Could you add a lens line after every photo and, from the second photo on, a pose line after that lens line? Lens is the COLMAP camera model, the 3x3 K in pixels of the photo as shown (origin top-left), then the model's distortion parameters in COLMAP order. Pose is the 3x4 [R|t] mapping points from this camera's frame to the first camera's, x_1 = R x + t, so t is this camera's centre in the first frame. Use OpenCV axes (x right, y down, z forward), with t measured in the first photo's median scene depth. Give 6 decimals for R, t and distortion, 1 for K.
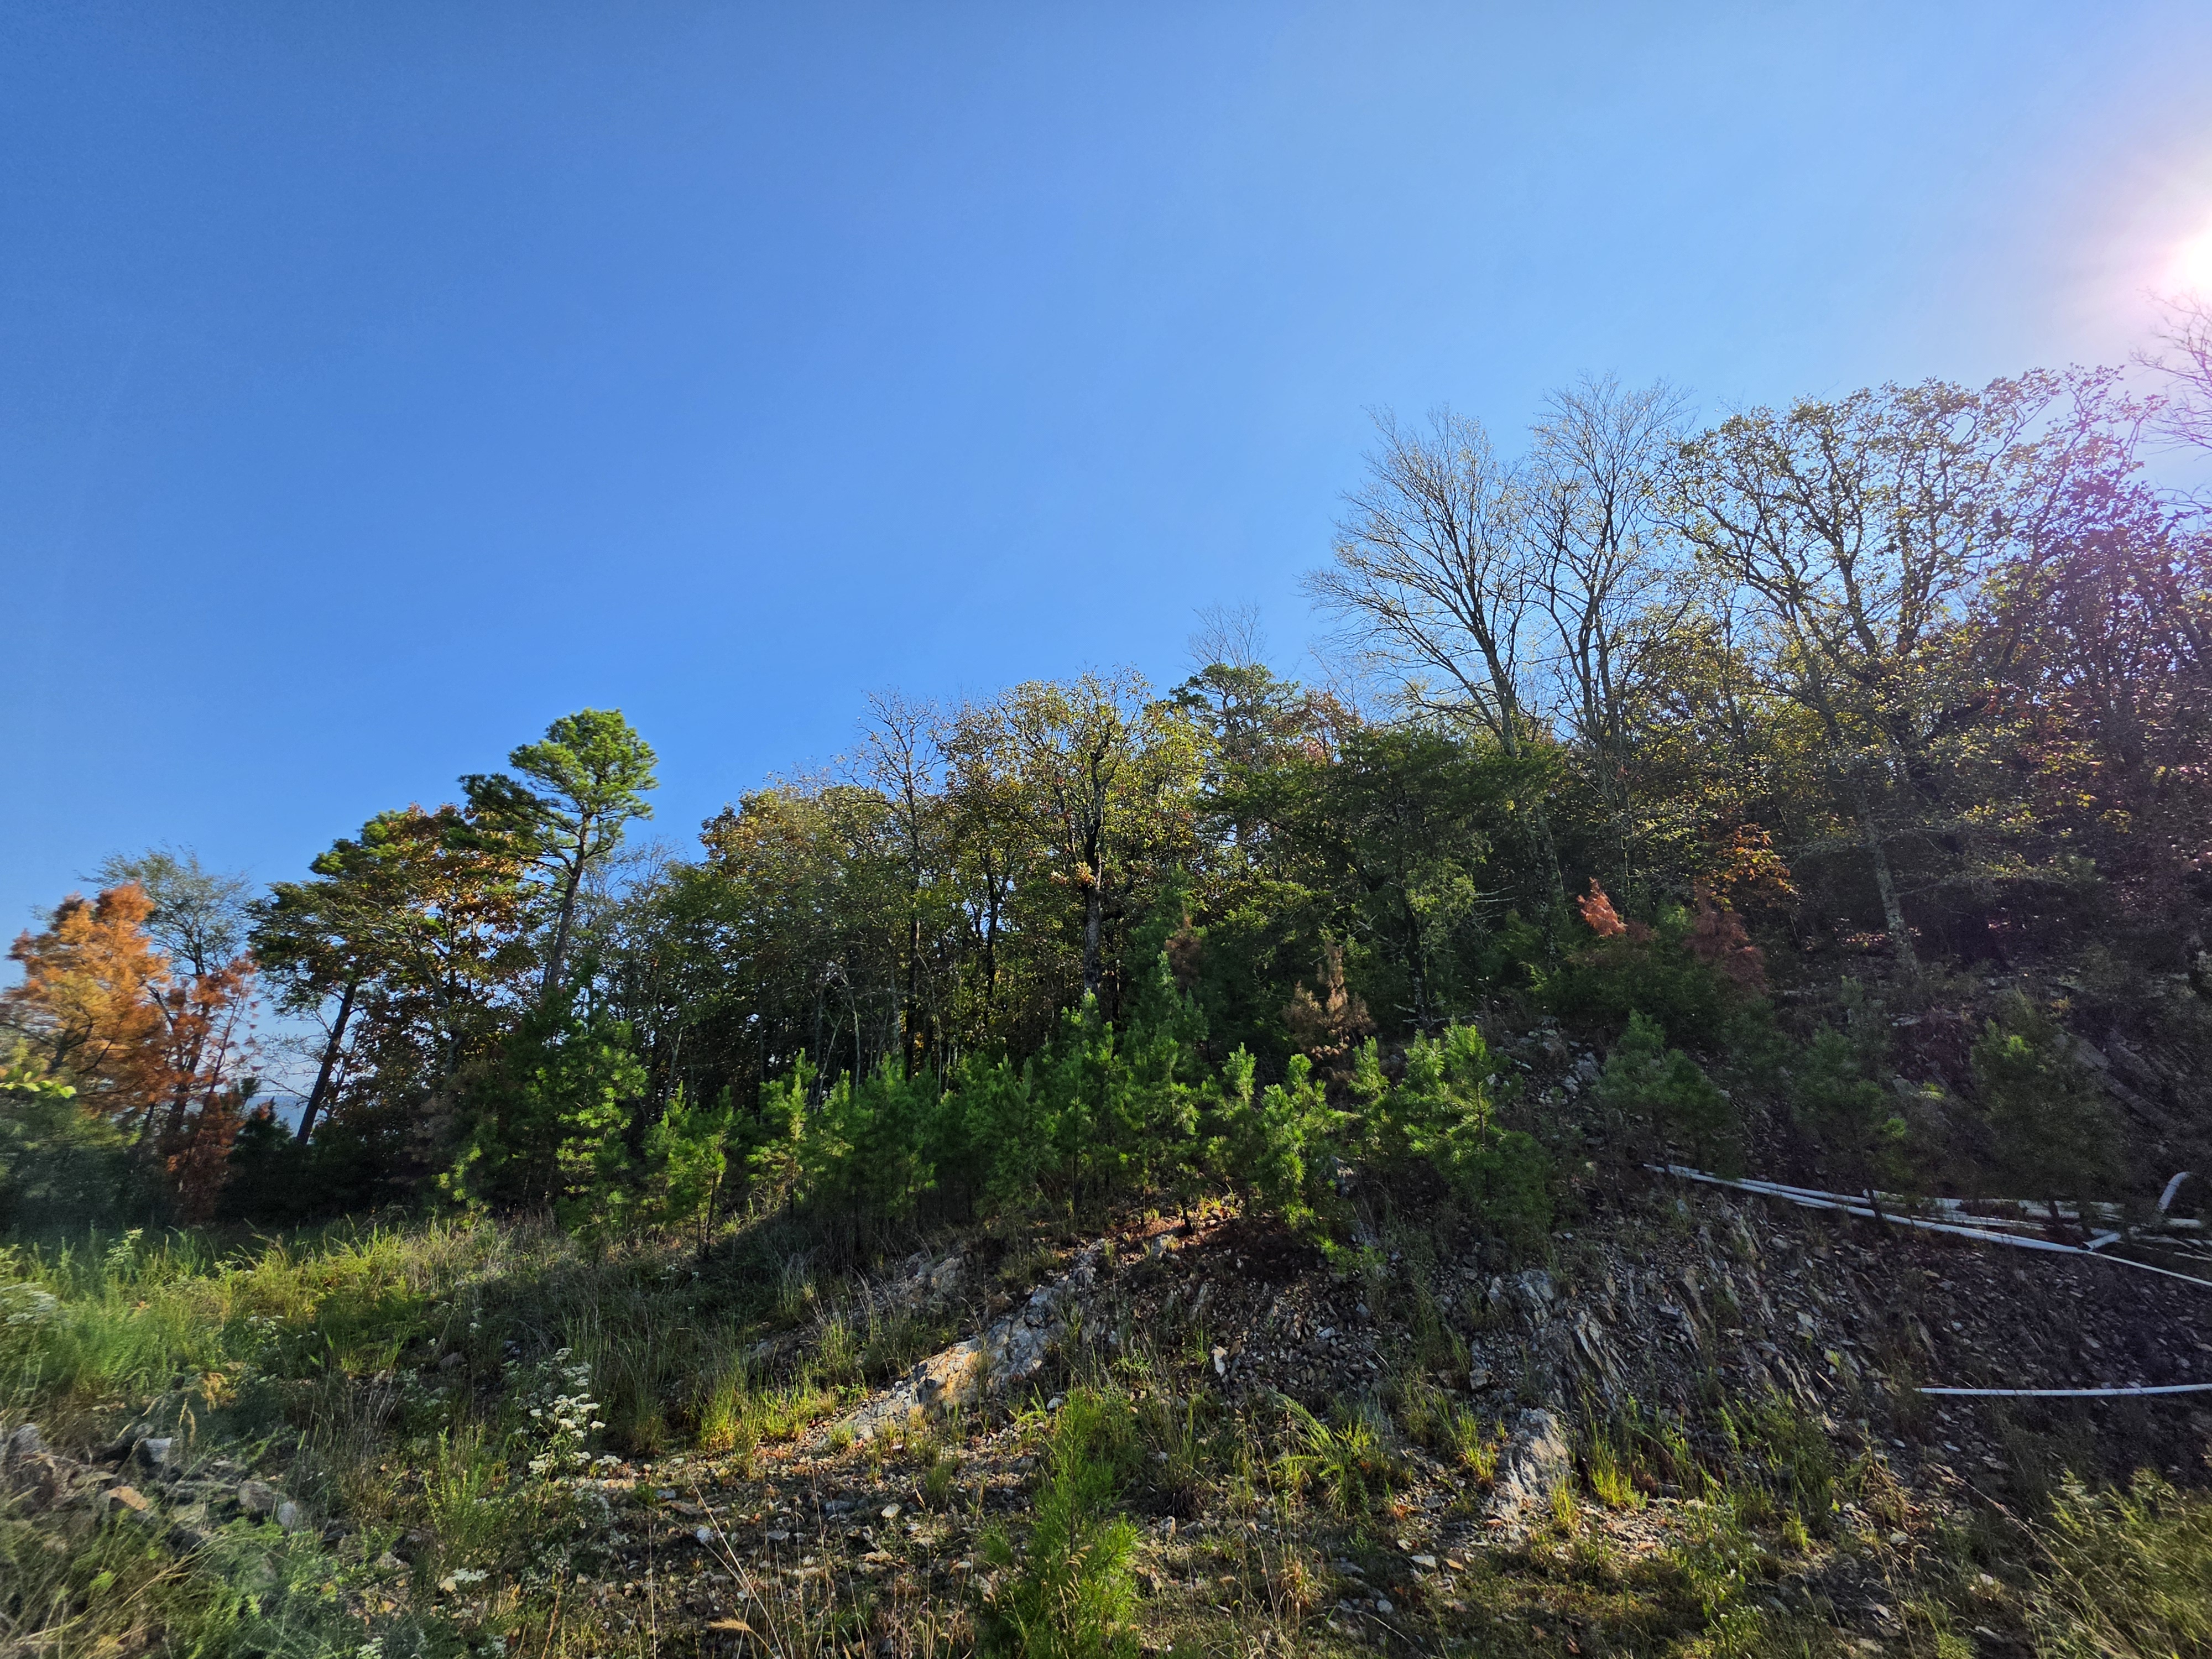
lens RADIAL K [[876.2, 0, 1105.2], [0, 876.2, 829.9], [0, 0, 1]] dist [-0.004929, 0.000546]
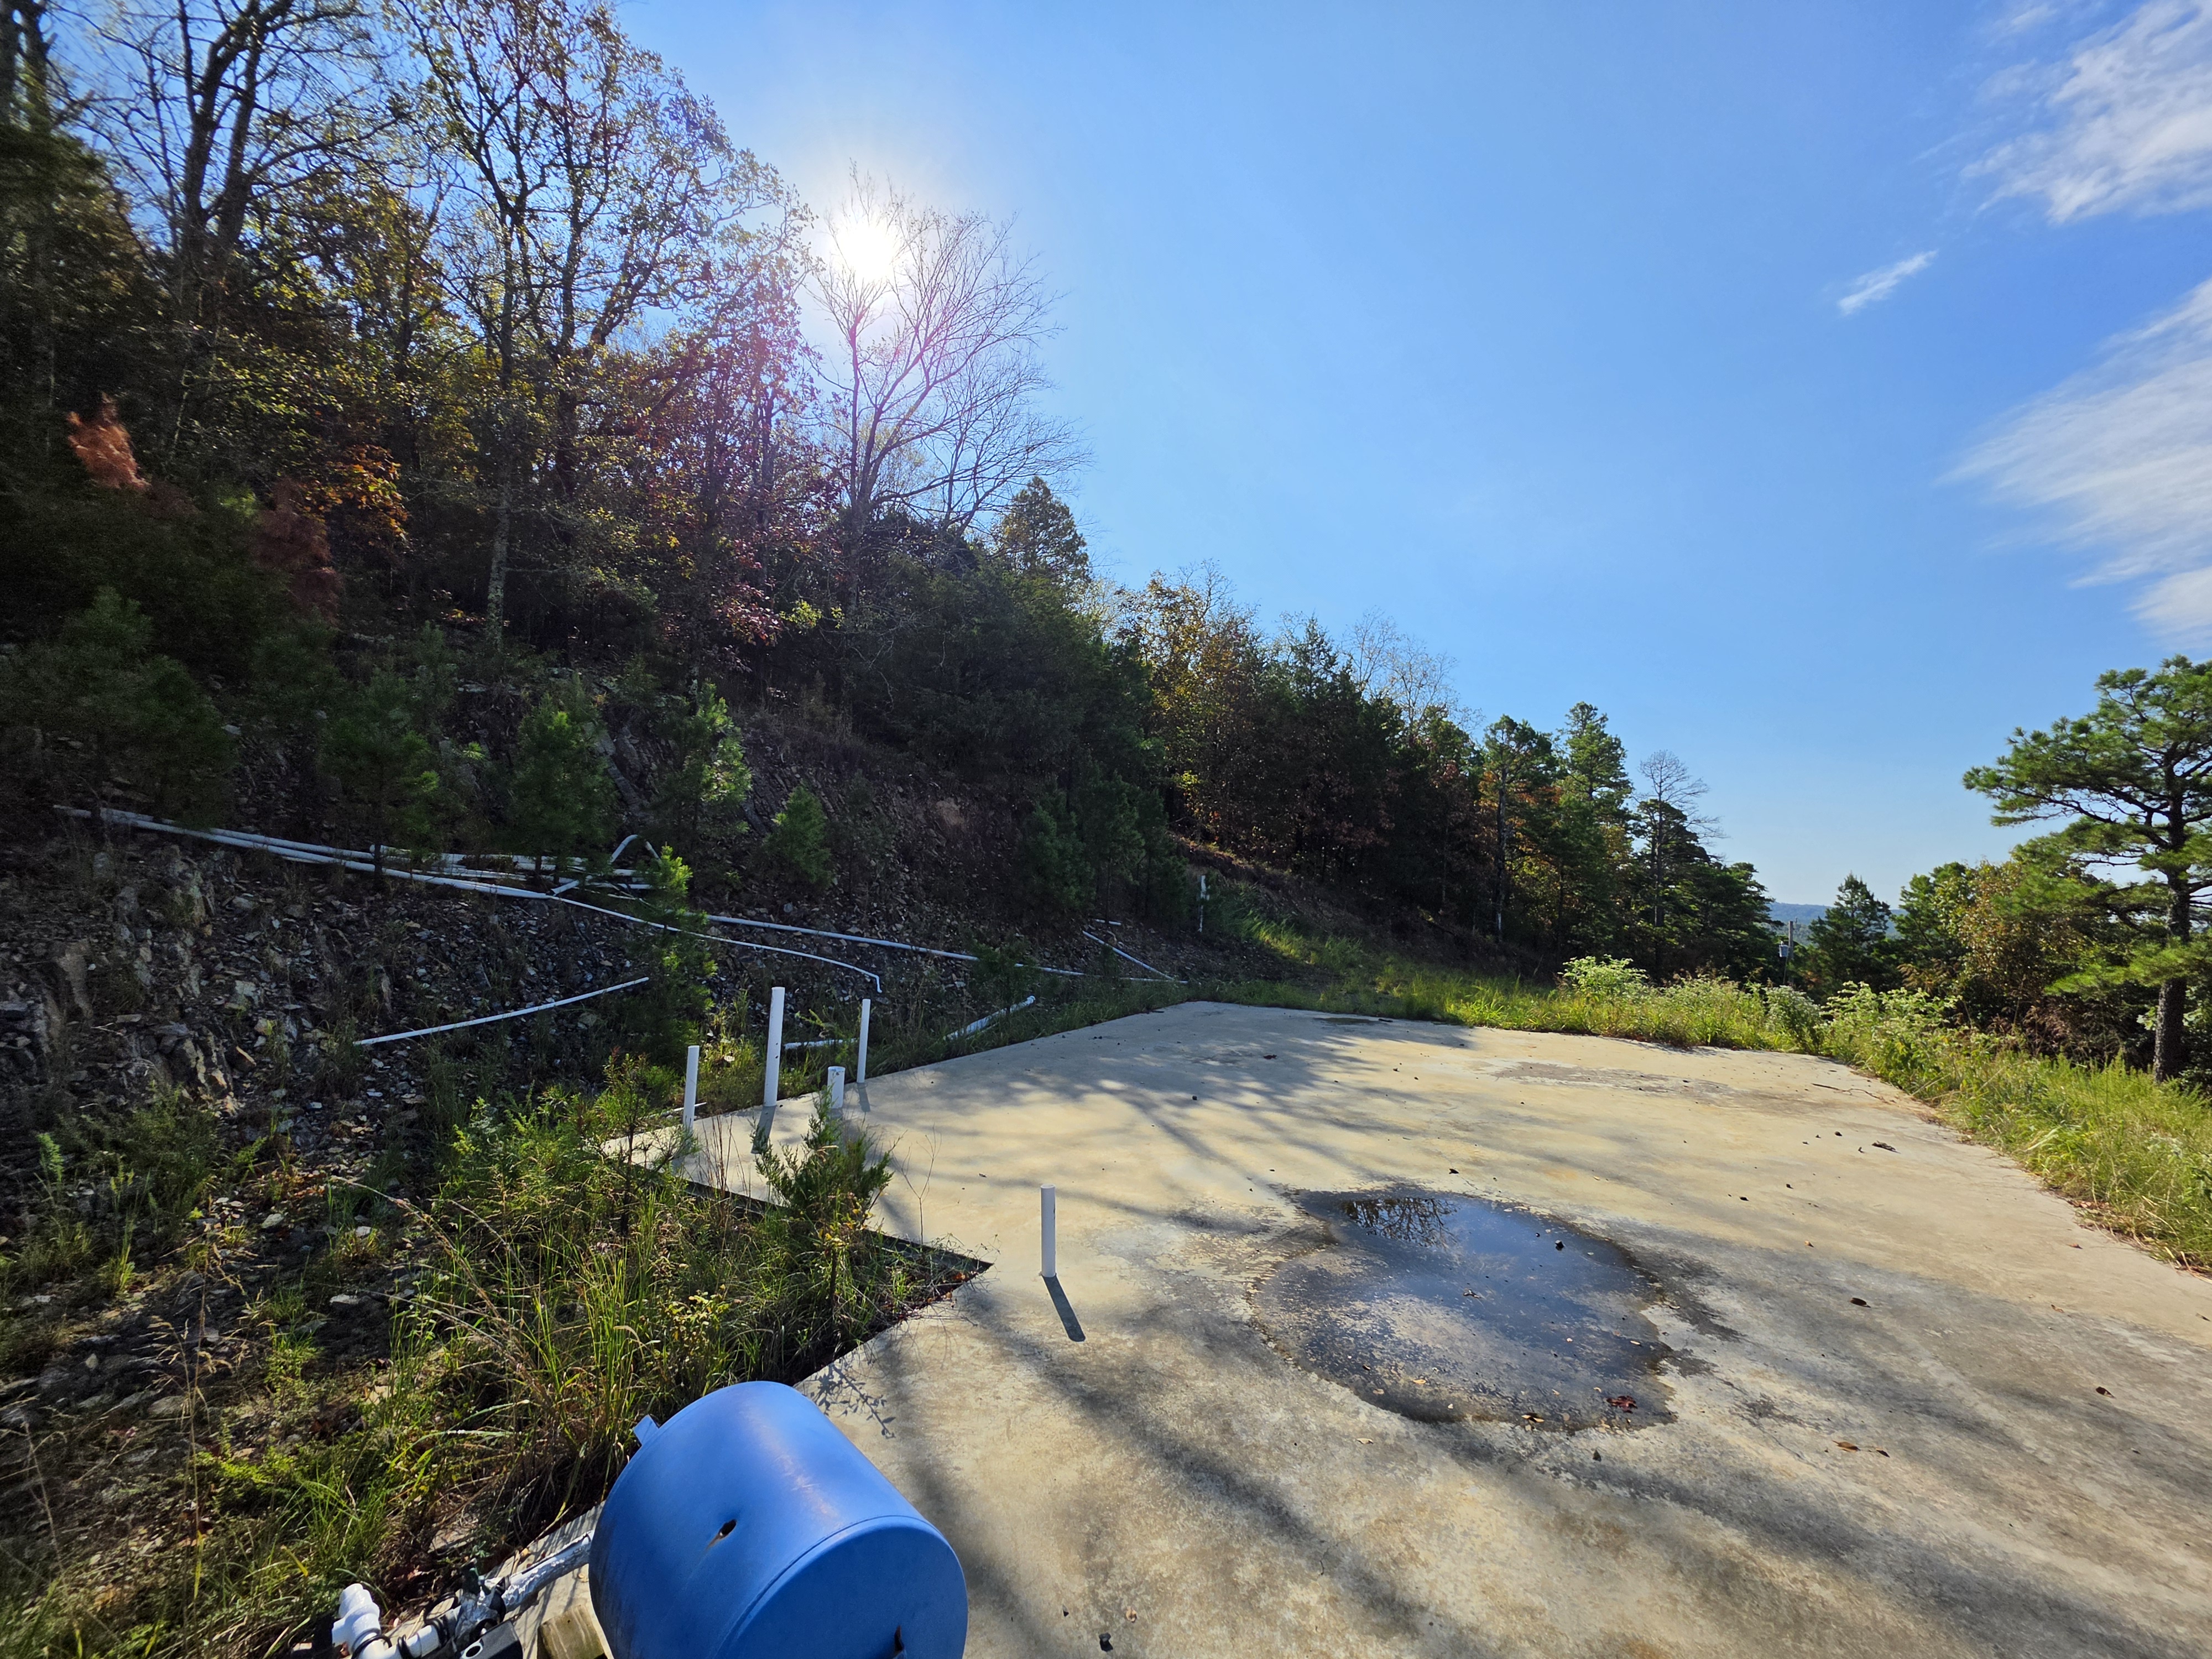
lens RADIAL K [[876.2, 0, 1087.5], [0, 876.2, 835.3], [0, 0, 1]] dist [-0.004929, 0.000546]
pose [[0.209456, 0.023835, 0.977527, 0.131700], [-0.375869, 0.924857, 0.057988, 0.068245], [-0.902691, -0.379568, 0.202676, 0.141283]]
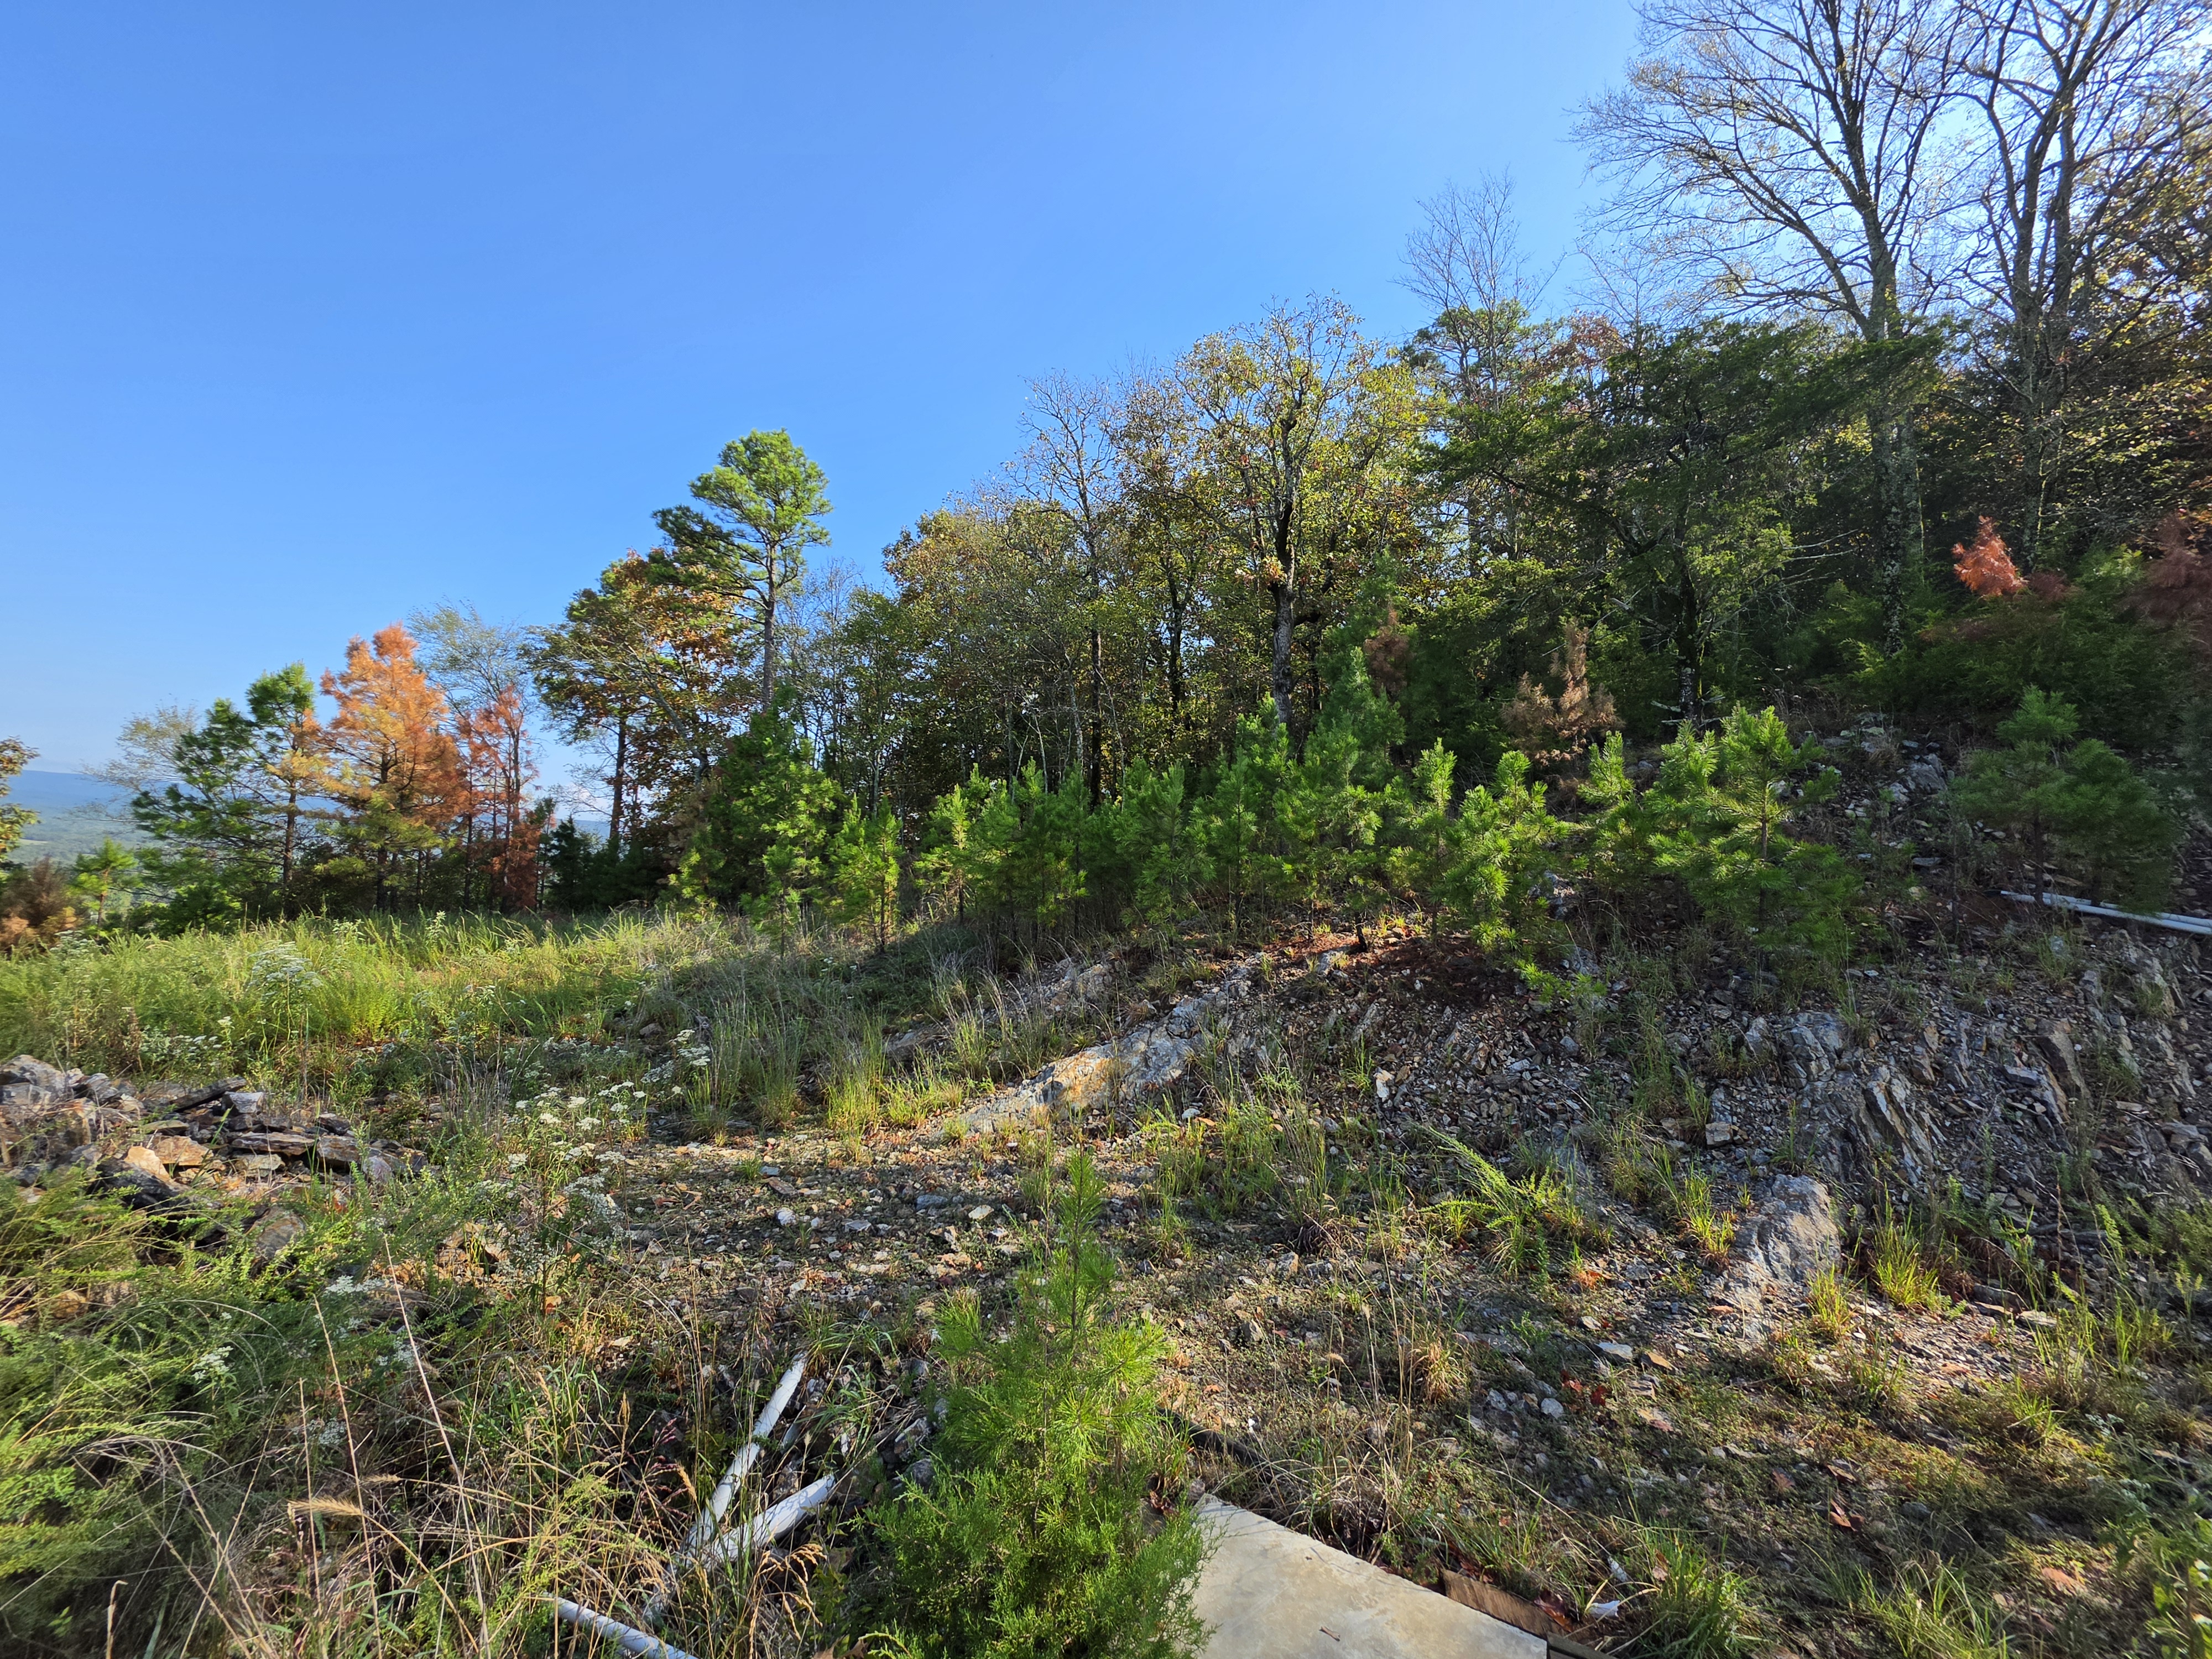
lens RADIAL K [[876.2, 0, 1107.4], [0, 876.2, 834.7], [0, 0, 1]] dist [-0.004929, 0.000546]
pose [[0.971651, 0.009652, -0.236223, 0.051455], [0.062270, 0.953437, 0.295093, 0.071355], [0.228073, -0.301437, 0.925807, 0.155218]]
